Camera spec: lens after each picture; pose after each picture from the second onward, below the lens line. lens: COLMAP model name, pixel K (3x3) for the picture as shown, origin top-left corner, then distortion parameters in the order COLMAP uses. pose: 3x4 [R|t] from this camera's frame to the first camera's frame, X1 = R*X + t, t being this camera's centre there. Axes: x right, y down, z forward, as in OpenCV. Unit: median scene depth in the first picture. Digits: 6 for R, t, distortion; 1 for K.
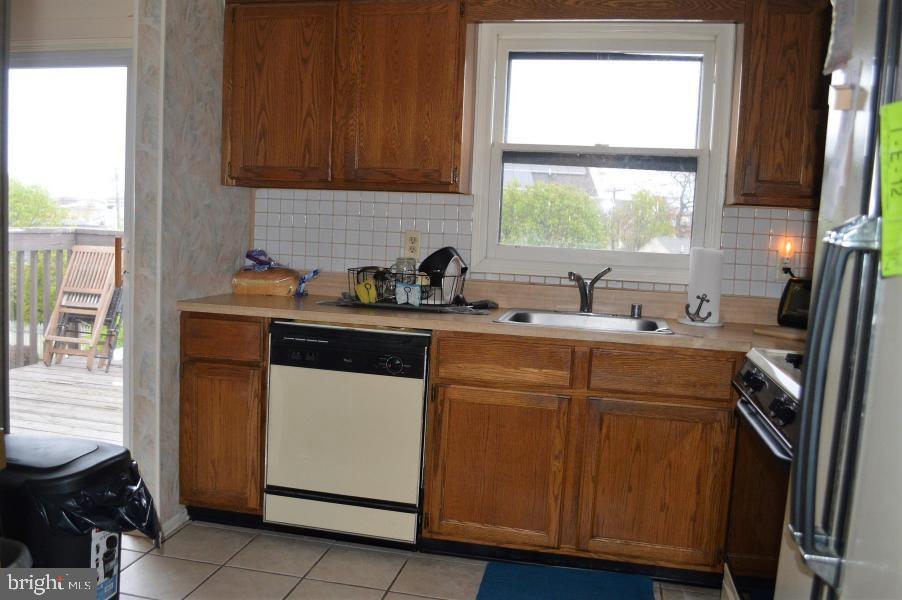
lens RADIAL K [[778.4, 0, 436.5], [0, 778.4, 300.0], [0, 0, 1]] dist [-0.076167, 0.007823]
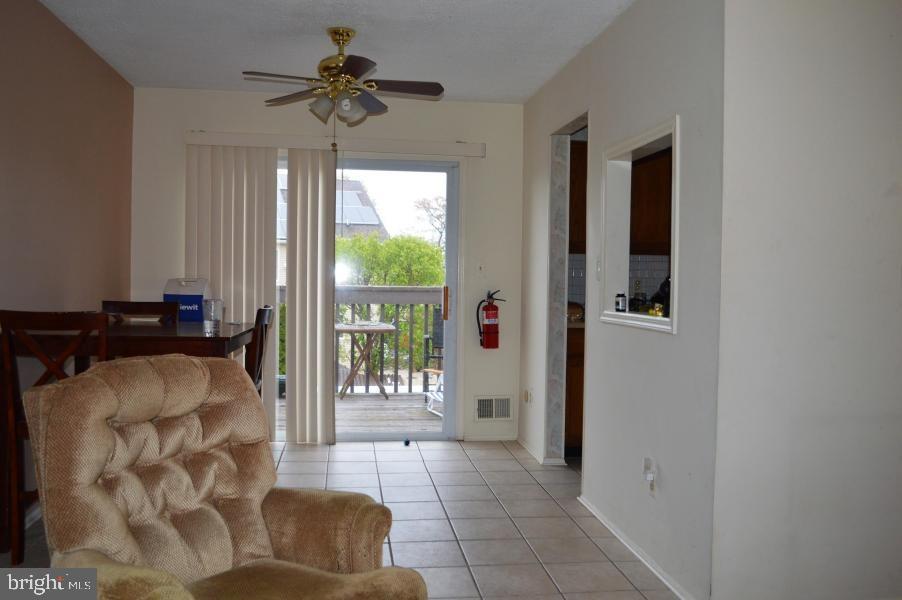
lens RADIAL K [[778.4, 0, 436.5], [0, 778.4, 300.0], [0, 0, 1]] dist [-0.076167, 0.007823]
pose [[0.947634, -0.037241, 0.317180, -1.153292], [0.055428, 0.997284, -0.048507, 0.020772], [-0.314512, 0.063547, 0.947124, -0.528565]]
